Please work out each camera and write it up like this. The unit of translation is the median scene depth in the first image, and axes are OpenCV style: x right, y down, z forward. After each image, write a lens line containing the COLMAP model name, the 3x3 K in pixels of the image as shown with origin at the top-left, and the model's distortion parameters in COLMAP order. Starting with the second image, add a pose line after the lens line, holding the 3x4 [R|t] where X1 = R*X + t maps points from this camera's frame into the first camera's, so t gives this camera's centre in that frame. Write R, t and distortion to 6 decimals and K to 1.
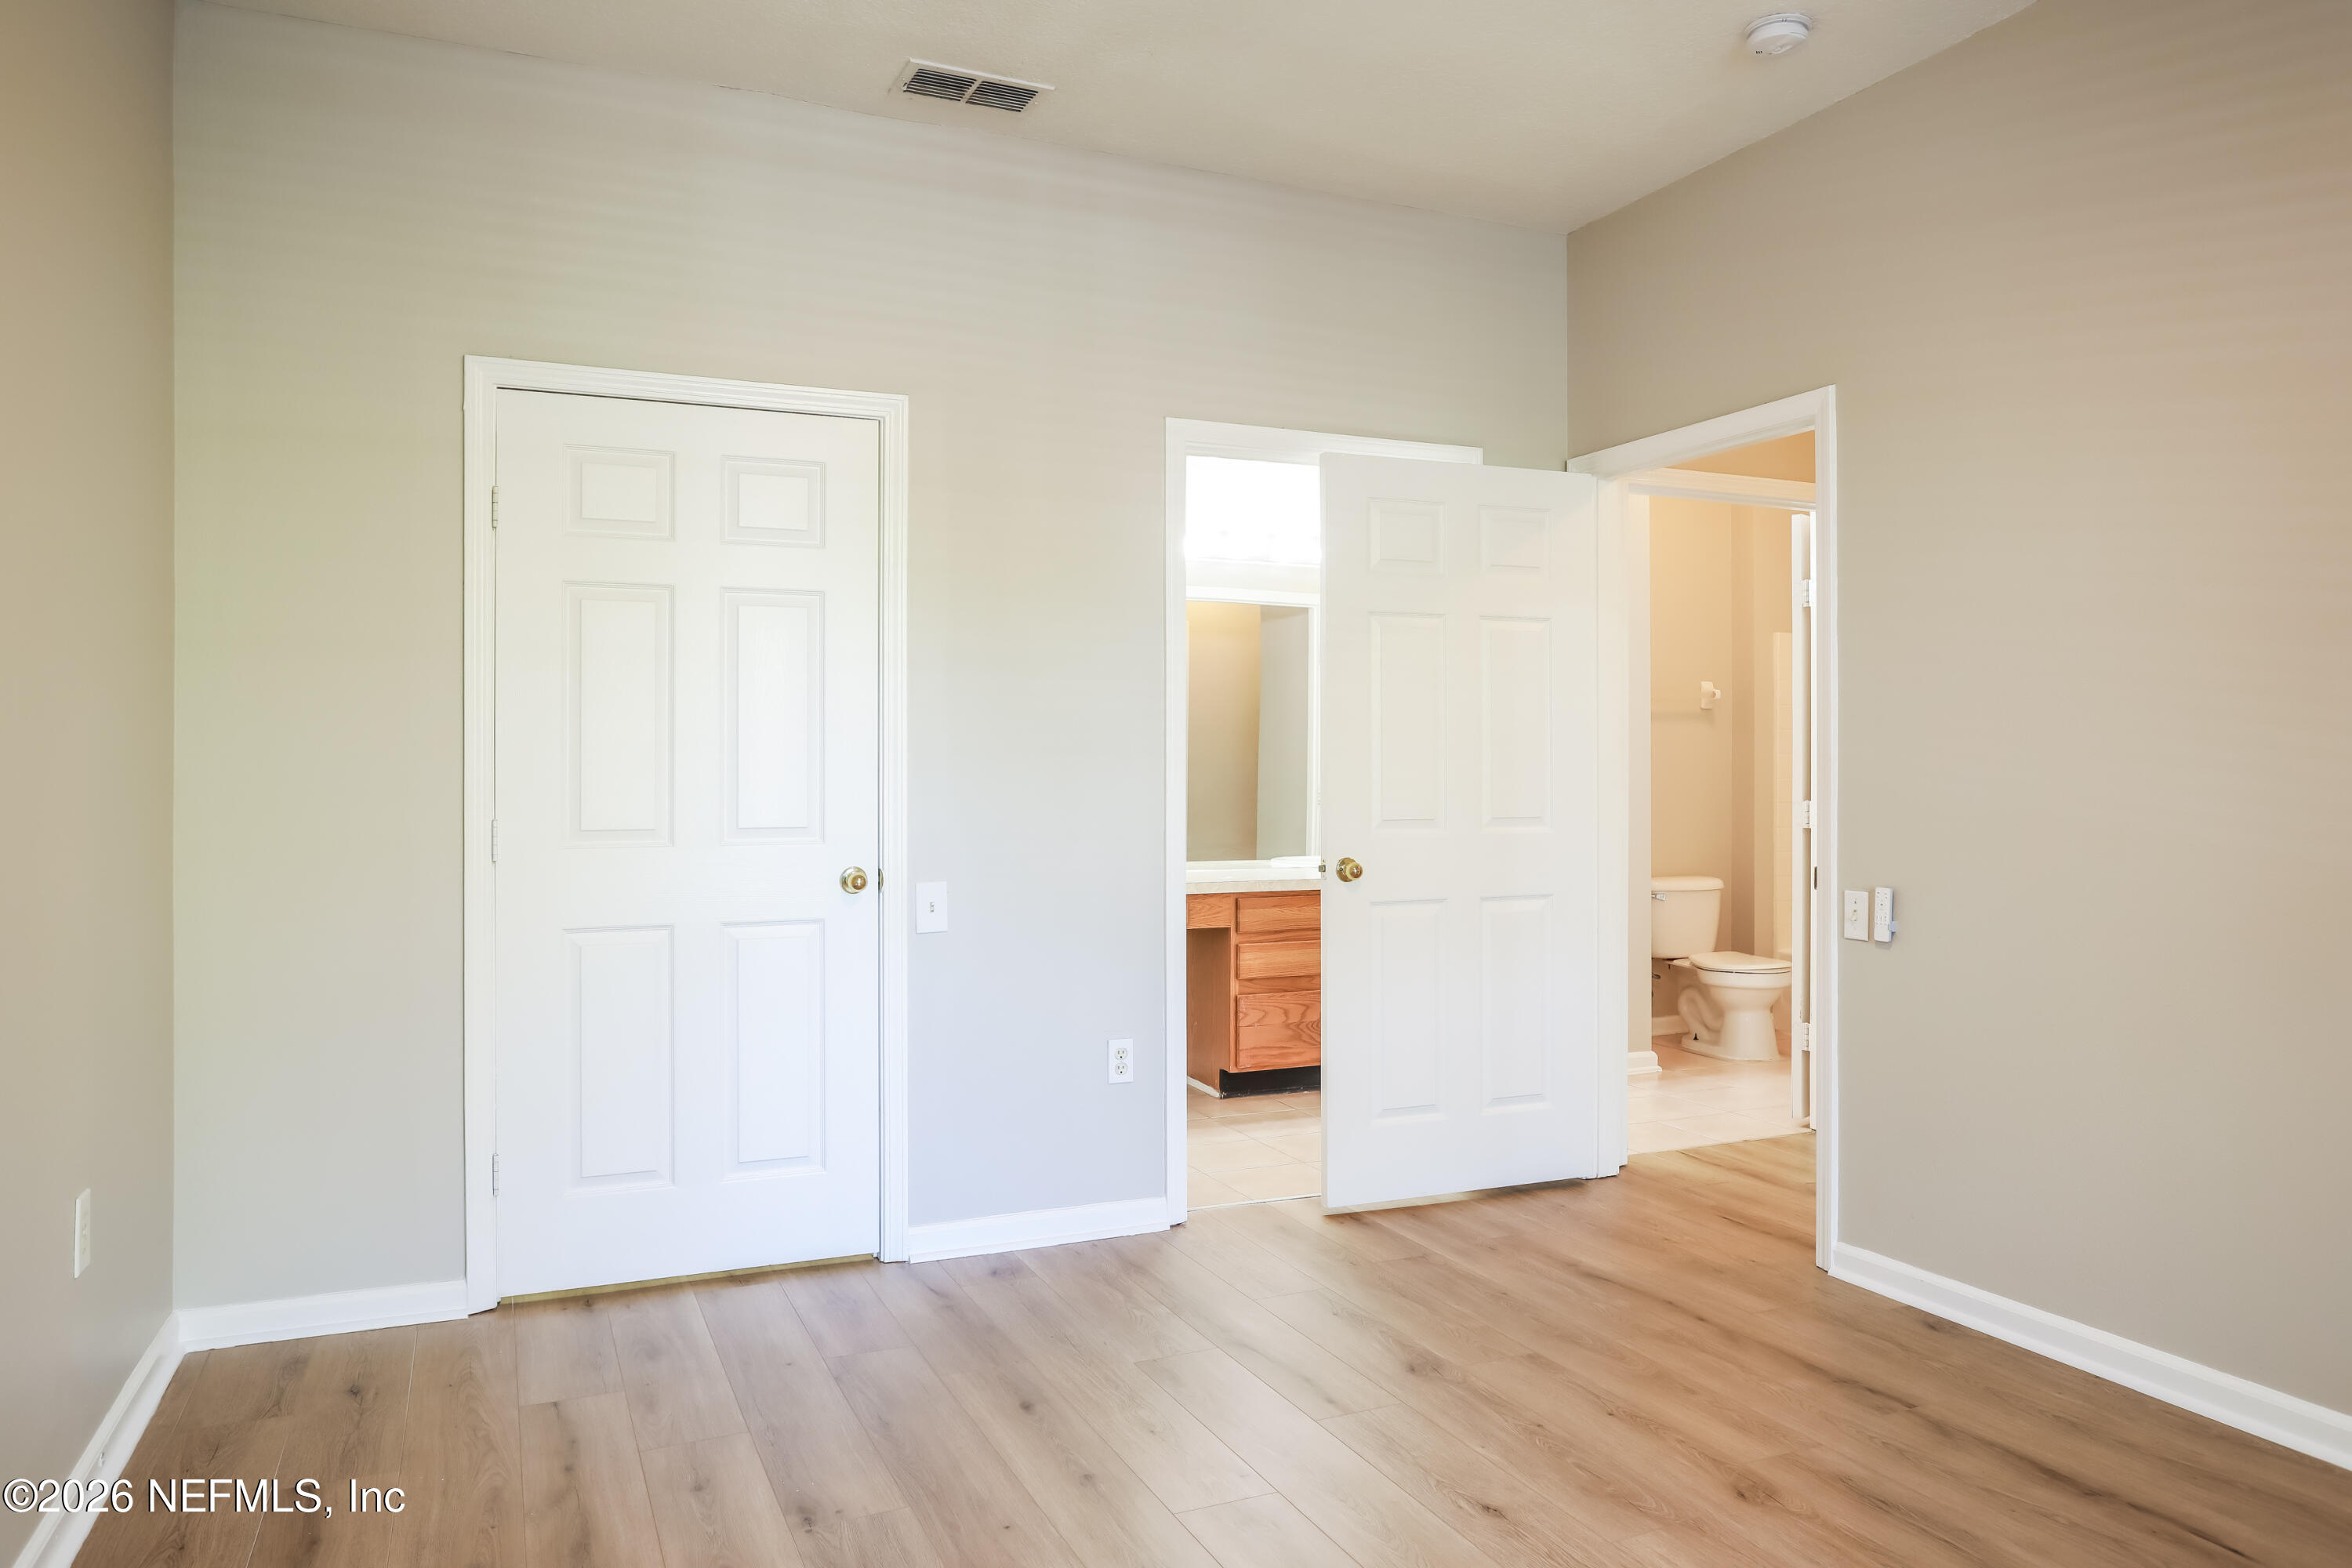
lens RADIAL K [[1564.7, 0, 1177.1], [0, 1564.7, 783.8], [0, 0, 1]] dist [-0.001634, -0.000166]
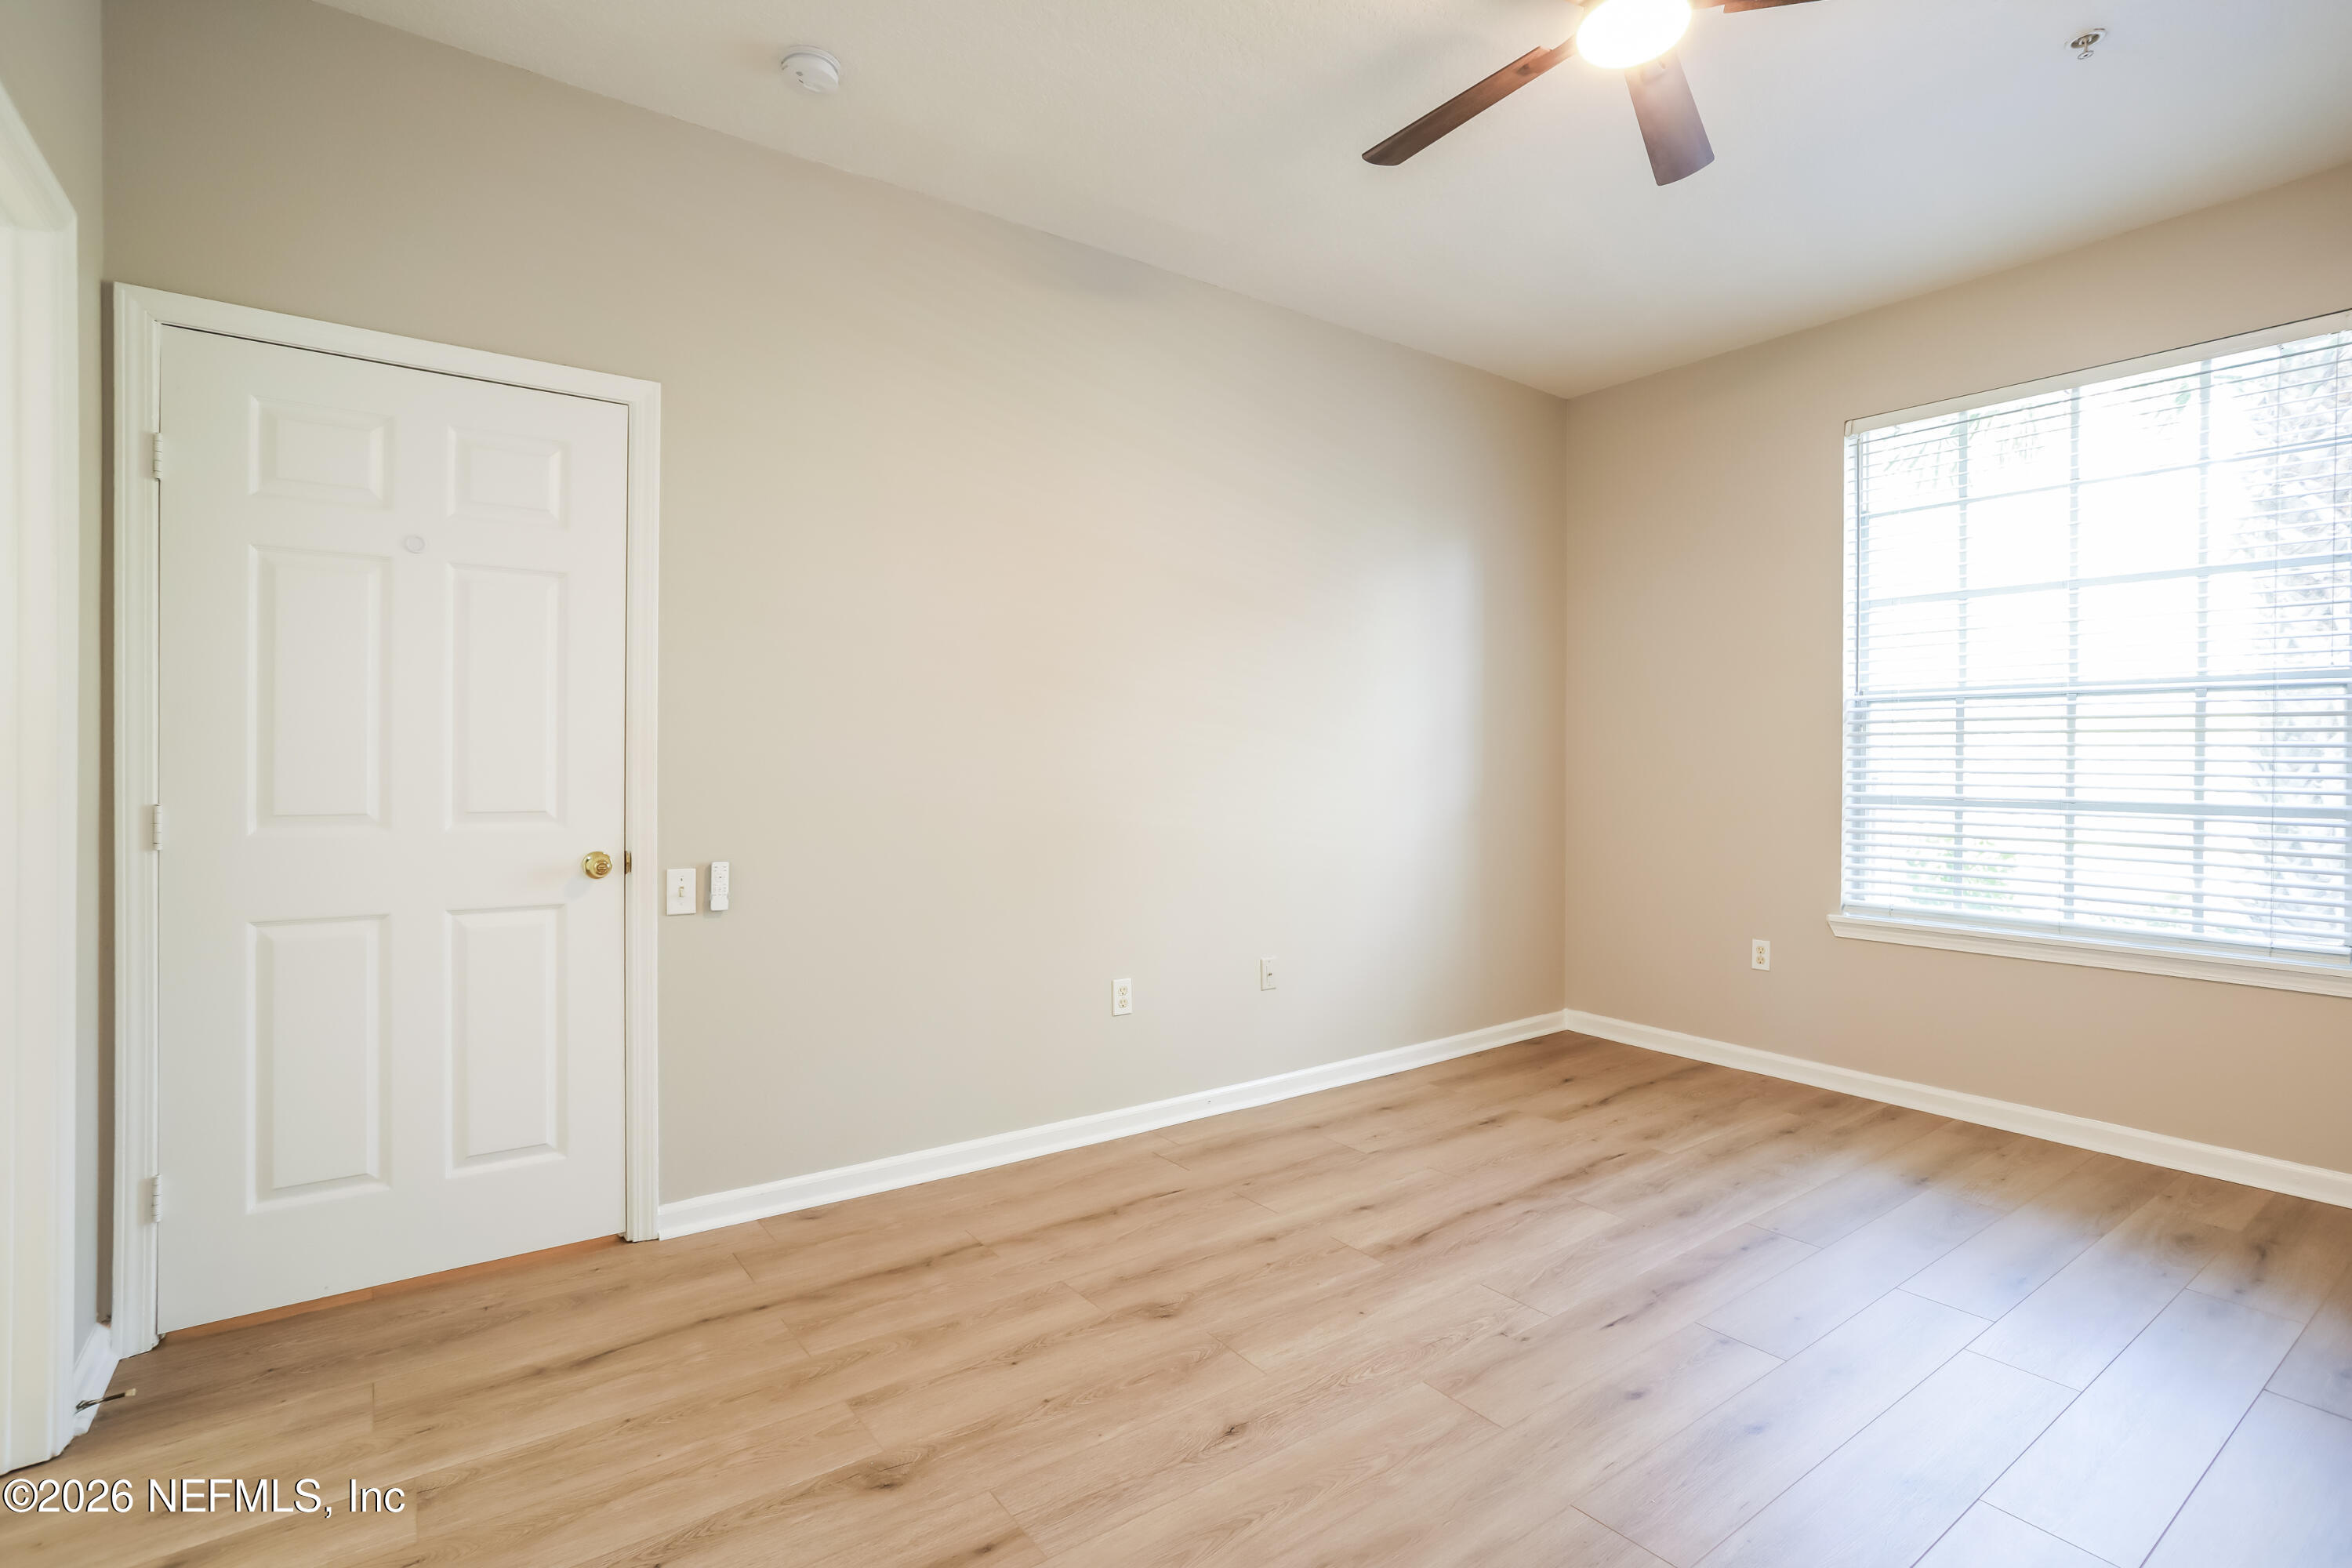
lens RADIAL K [[1136.3, 0, 1164.1], [0, 1136.3, 782.4], [0, 0, 1]] dist [-0.012080, 0.001451]
pose [[-0.217074, -0.019608, 0.975958, -0.448624], [-0.005781, 0.999807, 0.018801, -0.007707], [-0.976138, -0.001560, -0.217146, 0.975206]]
